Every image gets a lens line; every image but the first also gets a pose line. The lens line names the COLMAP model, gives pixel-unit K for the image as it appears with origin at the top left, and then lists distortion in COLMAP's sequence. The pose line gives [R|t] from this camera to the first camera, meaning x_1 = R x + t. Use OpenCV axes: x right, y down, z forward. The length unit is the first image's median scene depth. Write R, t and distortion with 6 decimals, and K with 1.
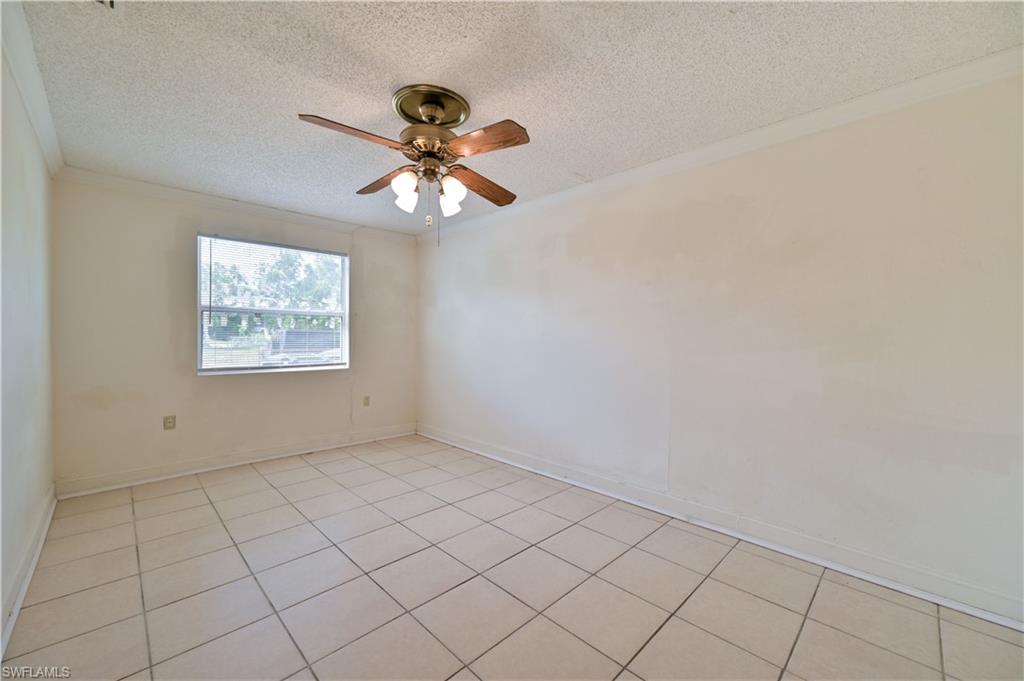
lens RADIAL K [[404.0, 0, 513.0], [0, 404.0, 338.5], [0, 0, 1]] dist [0.001174, 0.000001]
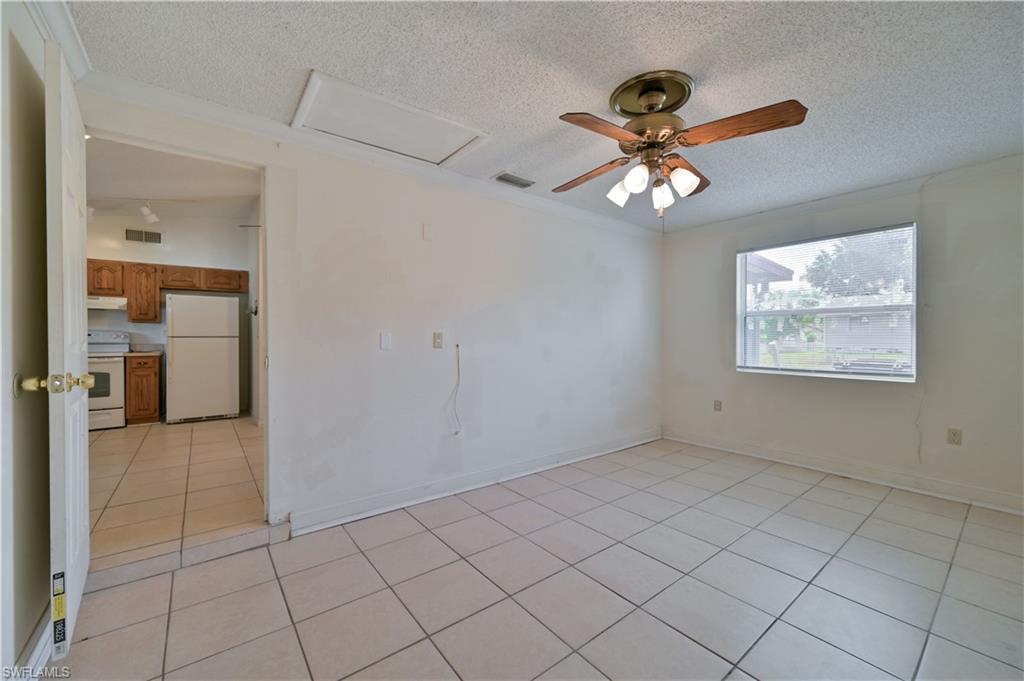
lens RADIAL K [[400.0, 0, 510.4], [0, 400.0, 339.0], [0, 0, 1]] dist [-0.000864, -0.000168]
pose [[-0.120252, -0.003492, -0.992737, 0.437832], [-0.003416, 0.999989, -0.003104, 0.002694], [0.992738, 0.003018, -0.120263, 0.446034]]
